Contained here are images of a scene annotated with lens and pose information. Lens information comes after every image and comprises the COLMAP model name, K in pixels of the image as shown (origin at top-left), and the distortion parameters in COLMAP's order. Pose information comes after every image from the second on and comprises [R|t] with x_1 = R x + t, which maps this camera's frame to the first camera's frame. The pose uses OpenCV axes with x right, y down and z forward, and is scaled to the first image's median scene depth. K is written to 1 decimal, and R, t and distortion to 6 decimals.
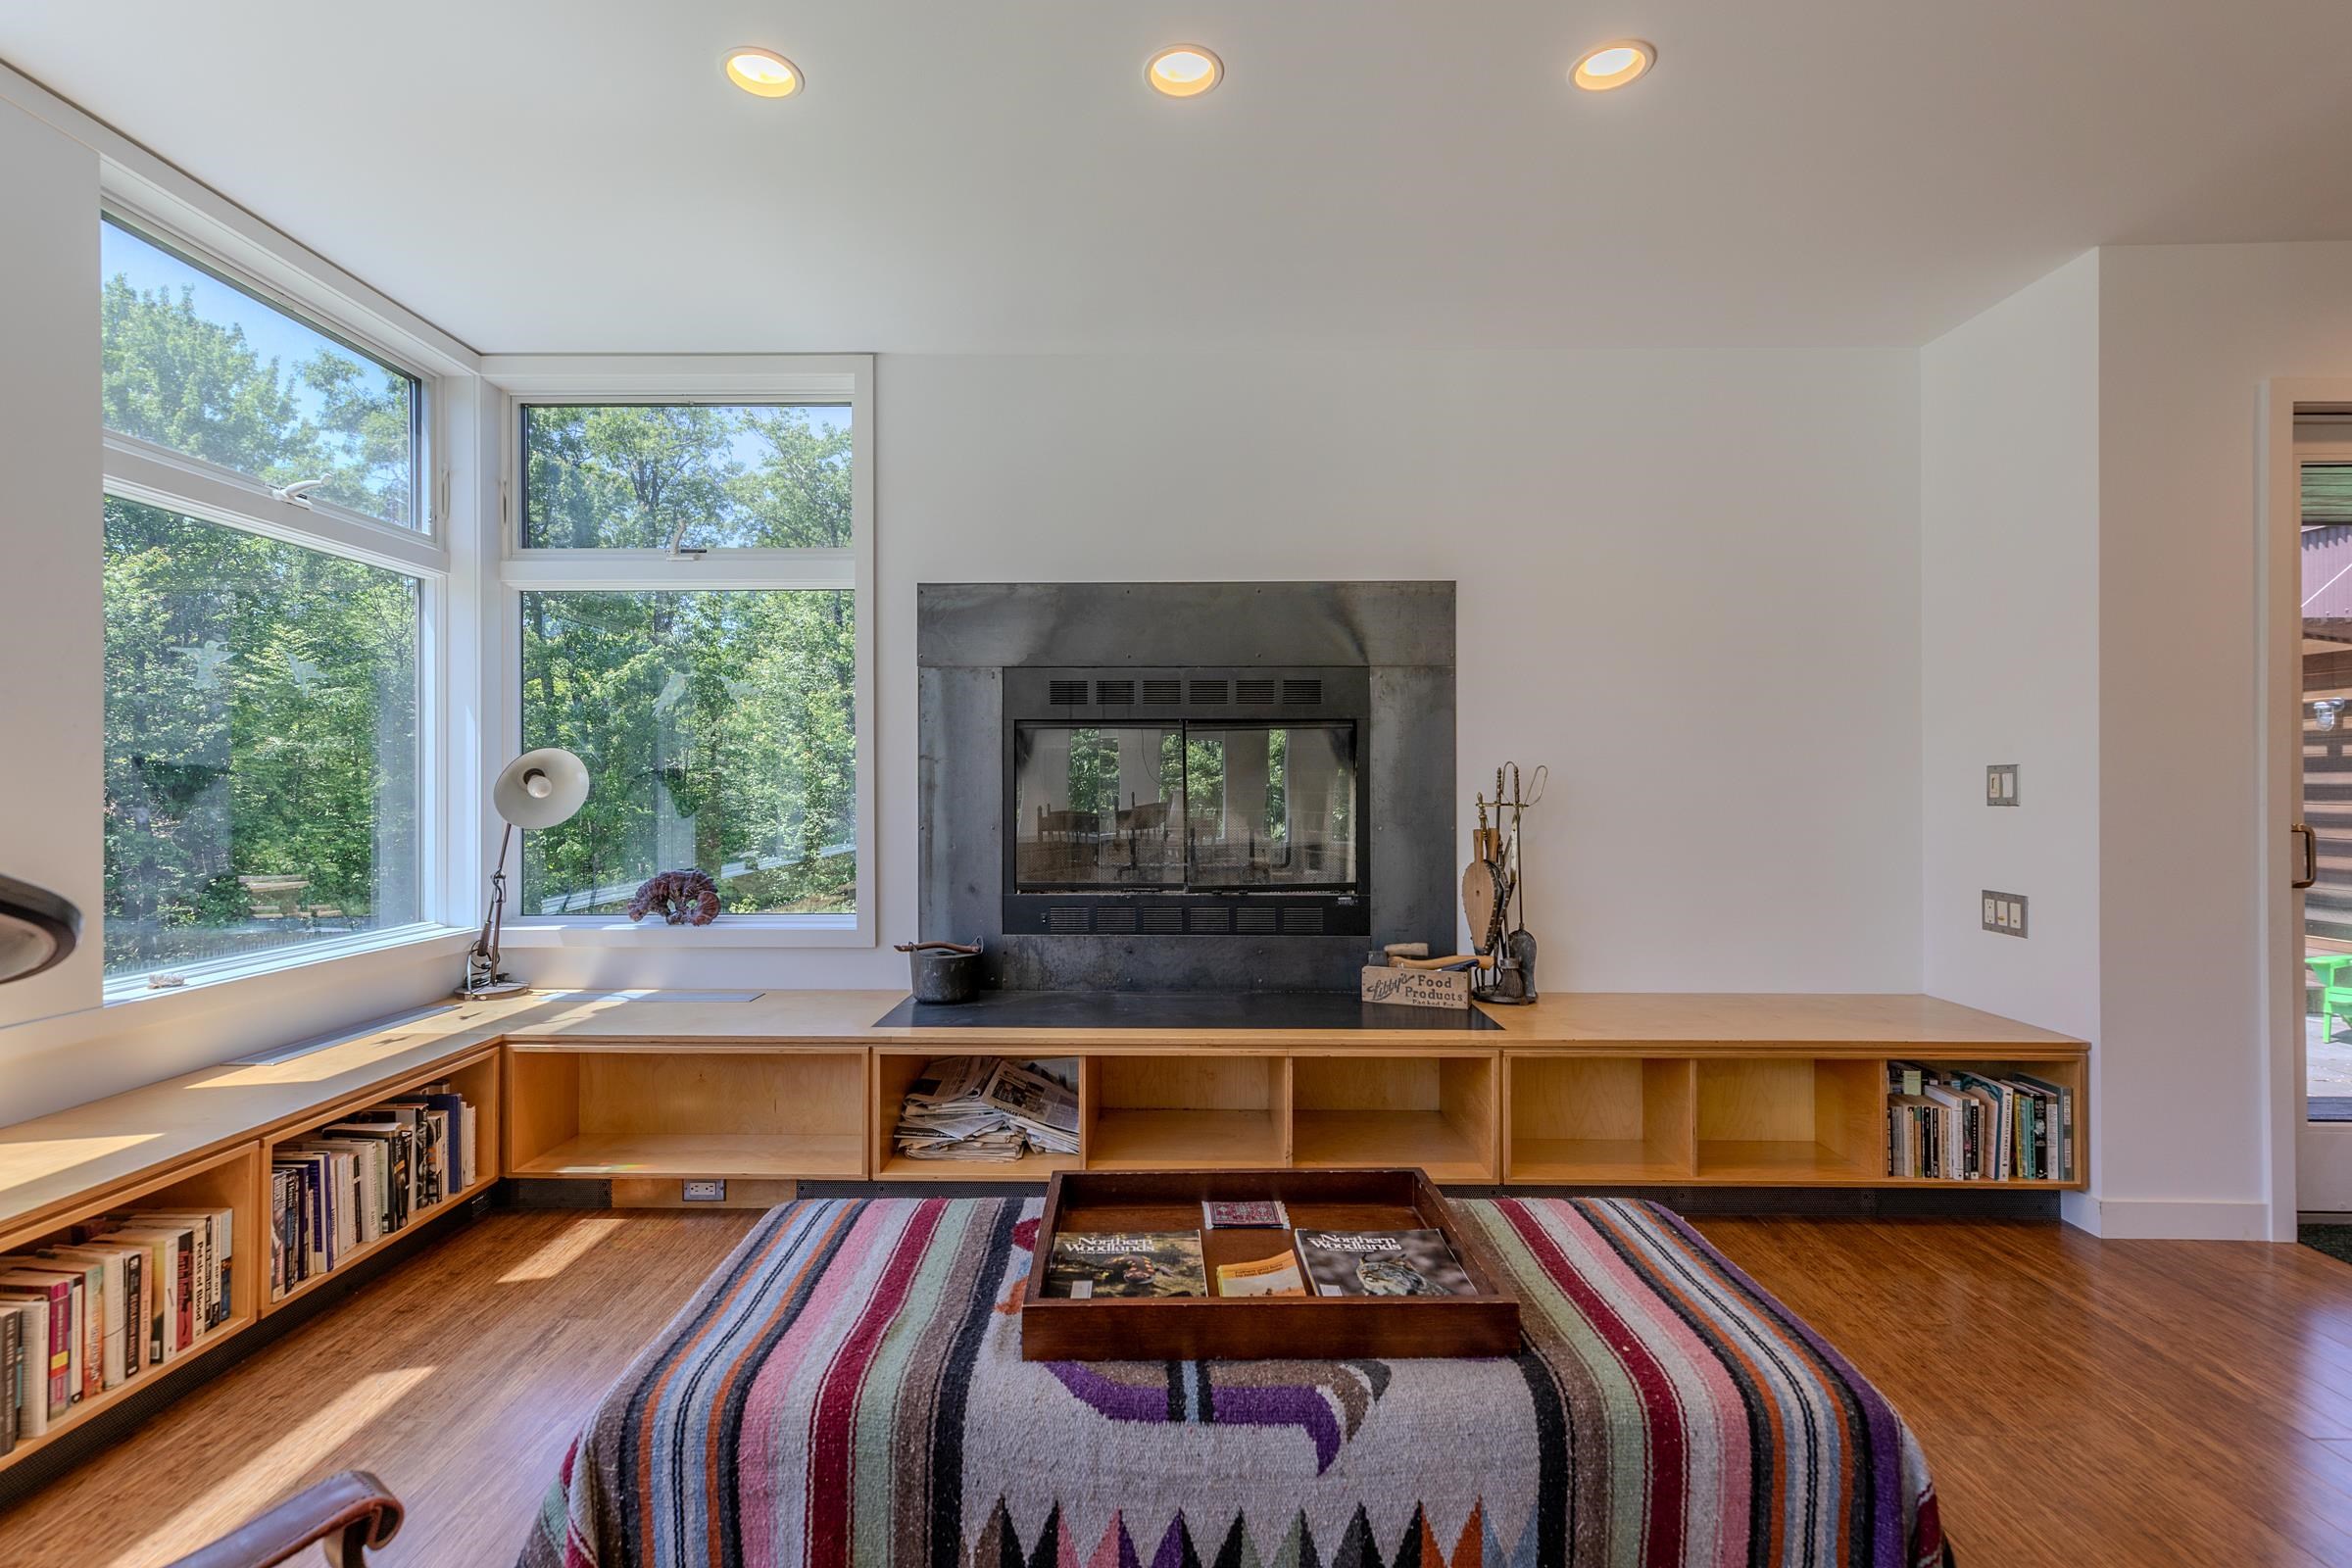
lens RADIAL K [[1072.3, 0, 1166.8], [0, 1072.3, 772.1], [0, 0, 1]] dist [0.006872, 0.000038]
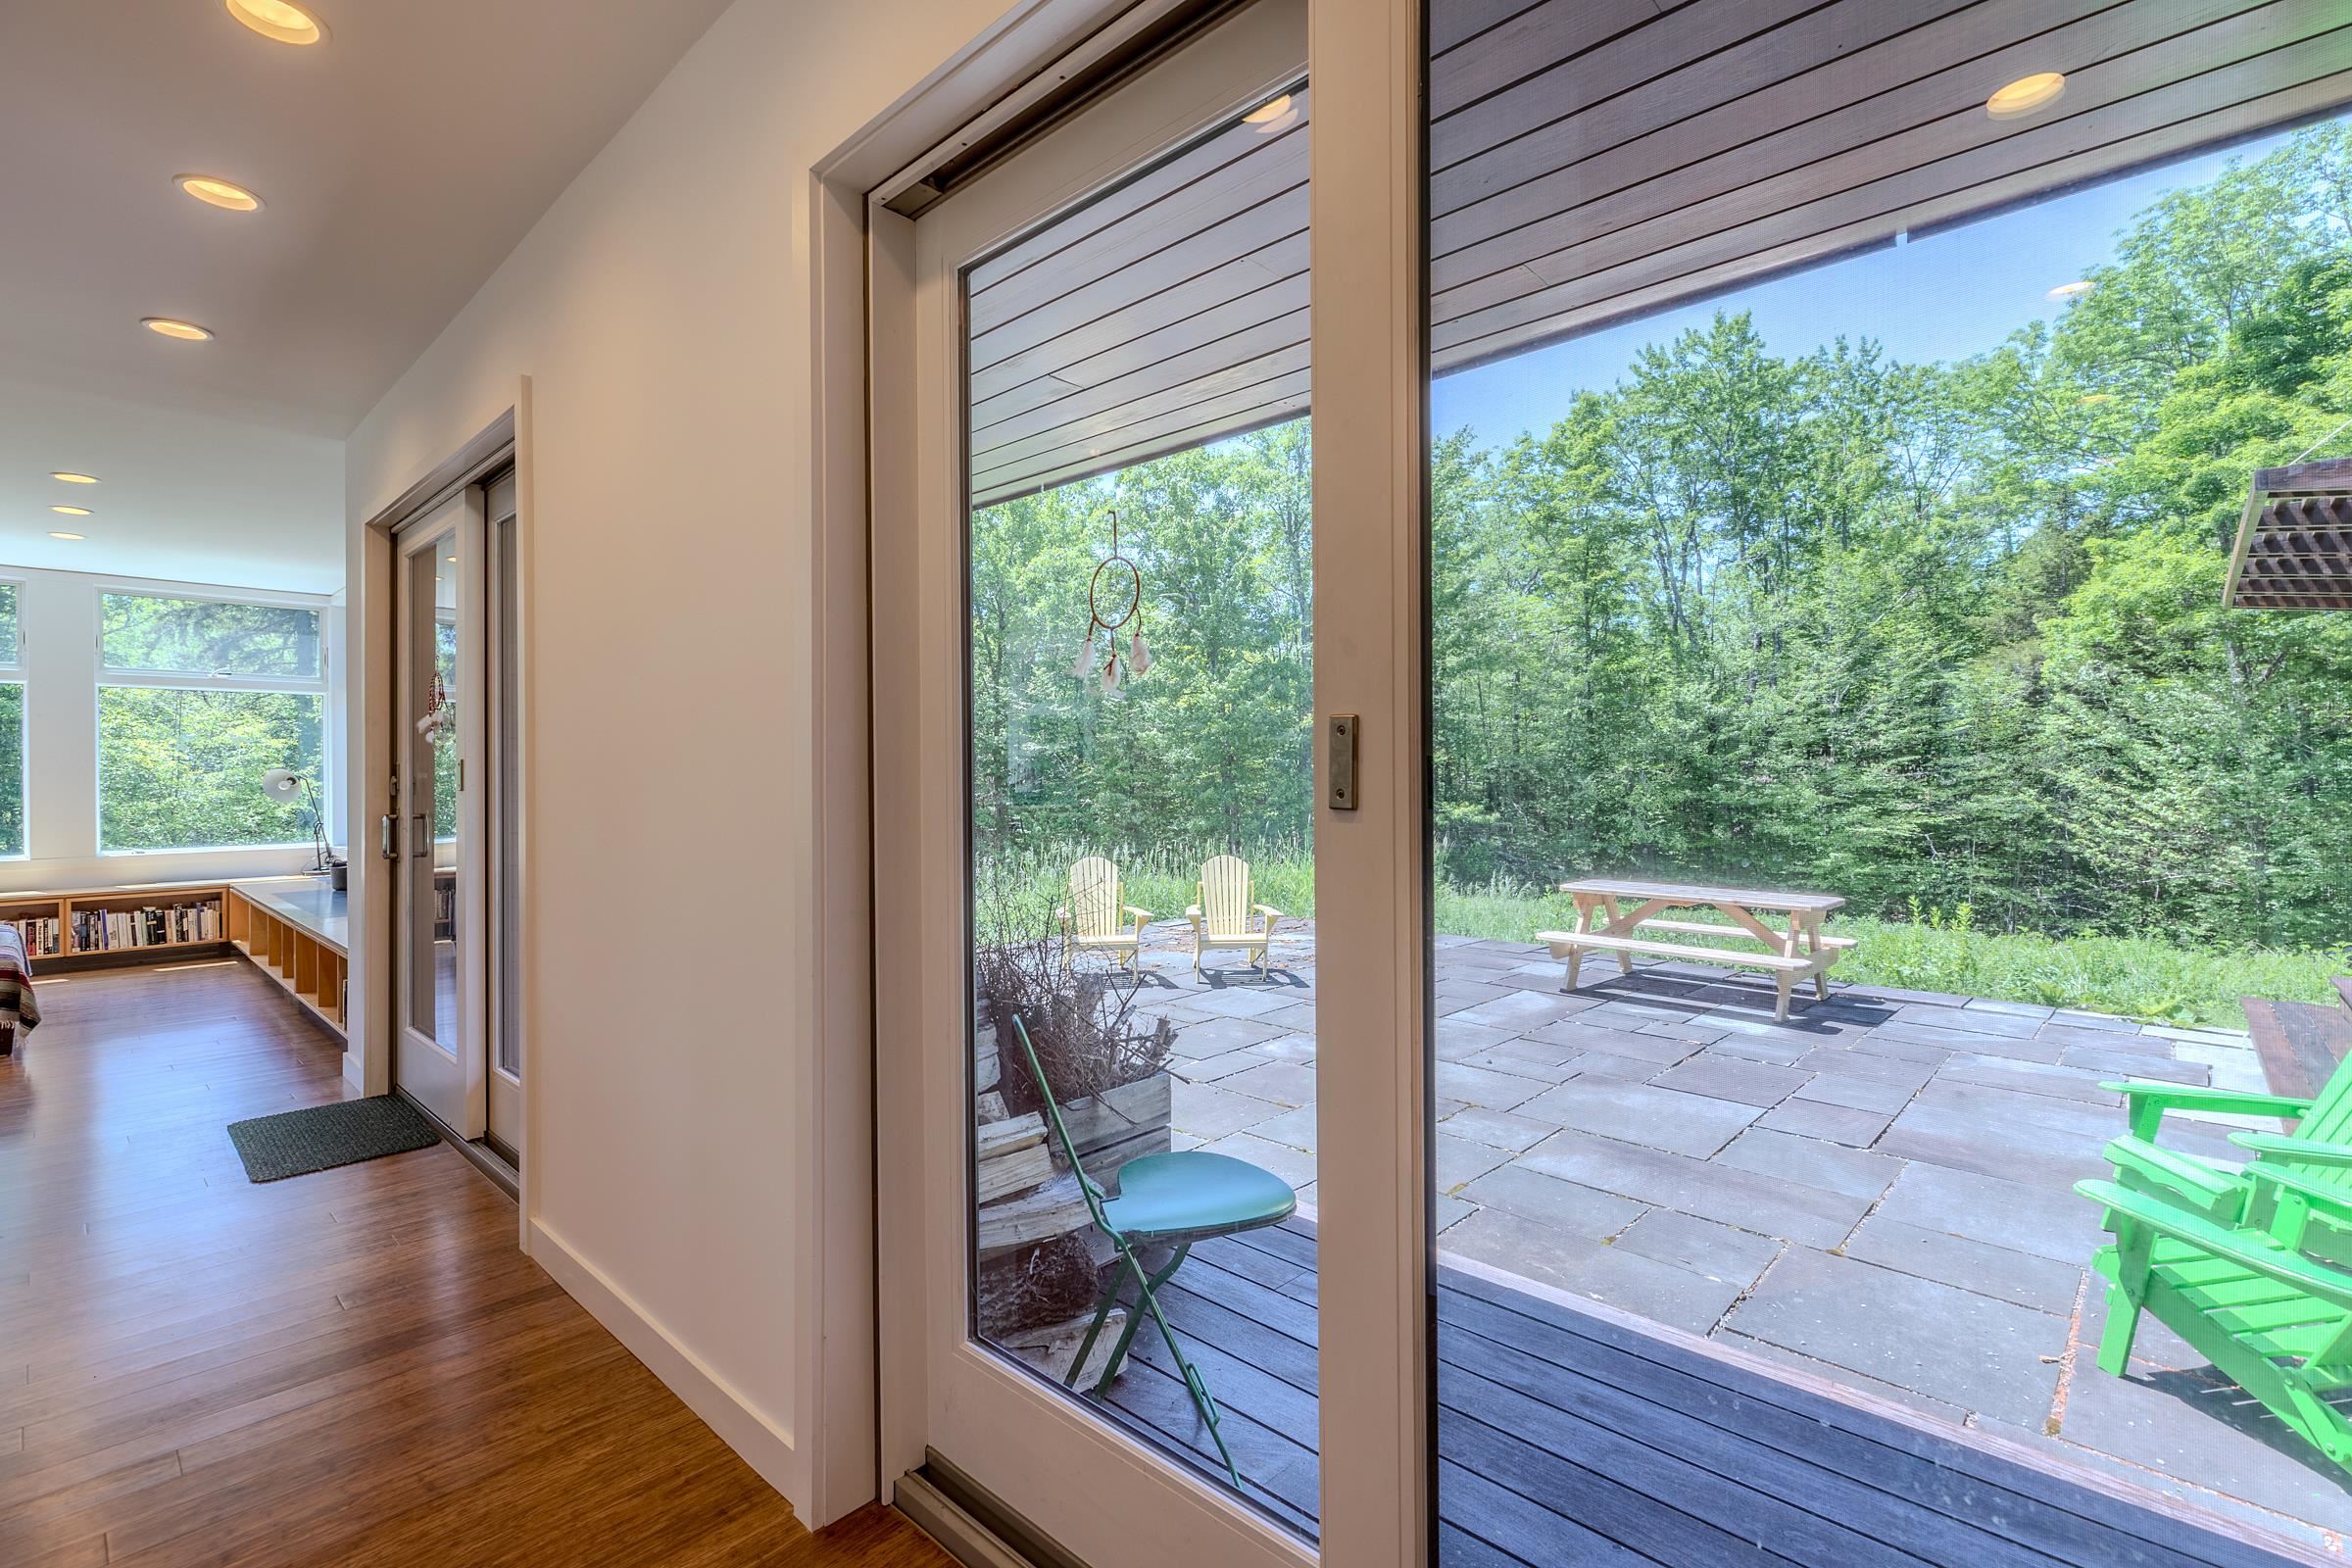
lens RADIAL K [[1063.4, 0, 1189.4], [0, 1063.4, 774.9], [0, 0, 1]] dist [0.007188, -0.000386]
pose [[0.741169, -0.003566, -0.671309, 2.249858], [0.010038, 0.999933, 0.005771, -0.003103], [0.671243, -0.011016, 0.741155, 0.545487]]
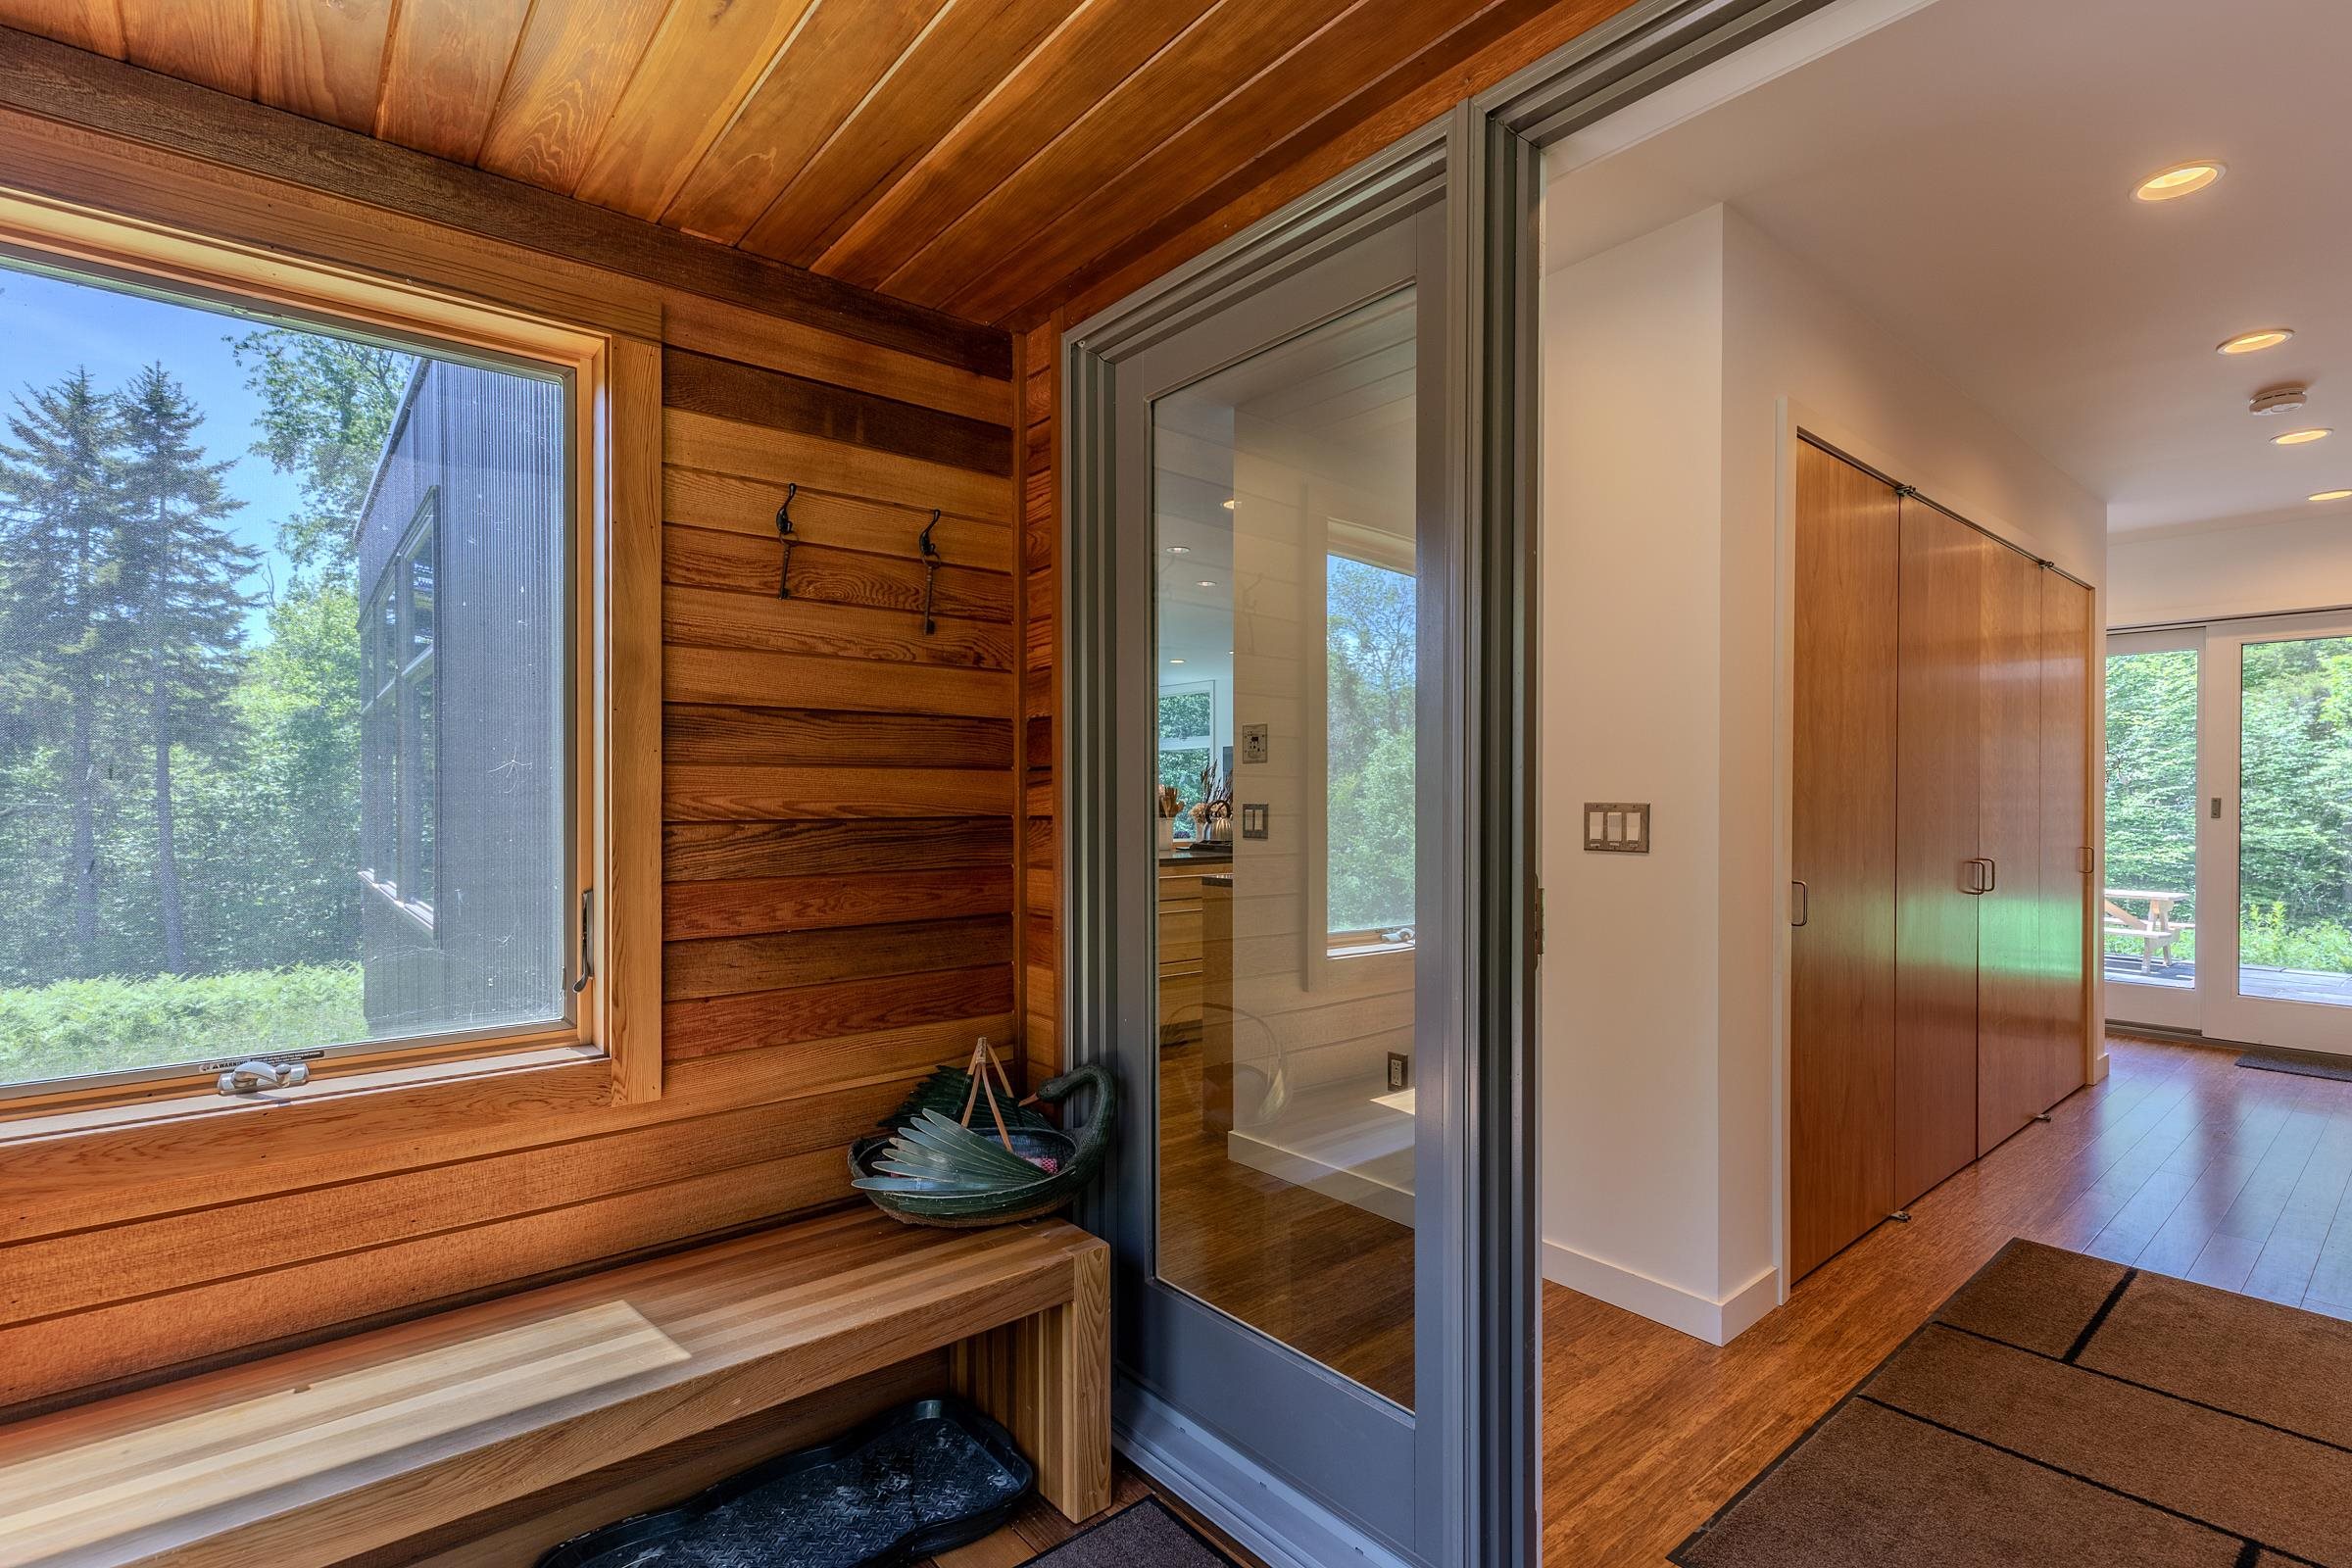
lens RADIAL K [[1090.7, 0, 1173.4], [0, 1090.7, 805.2], [0, 0, 1]] dist [0.002719, 0.000303]
pose [[0.646940, 0.006998, -0.762509, 2.301974], [0.002477, 0.999933, 0.011278, -0.028251], [0.762537, -0.009185, 0.646879, -1.344827]]
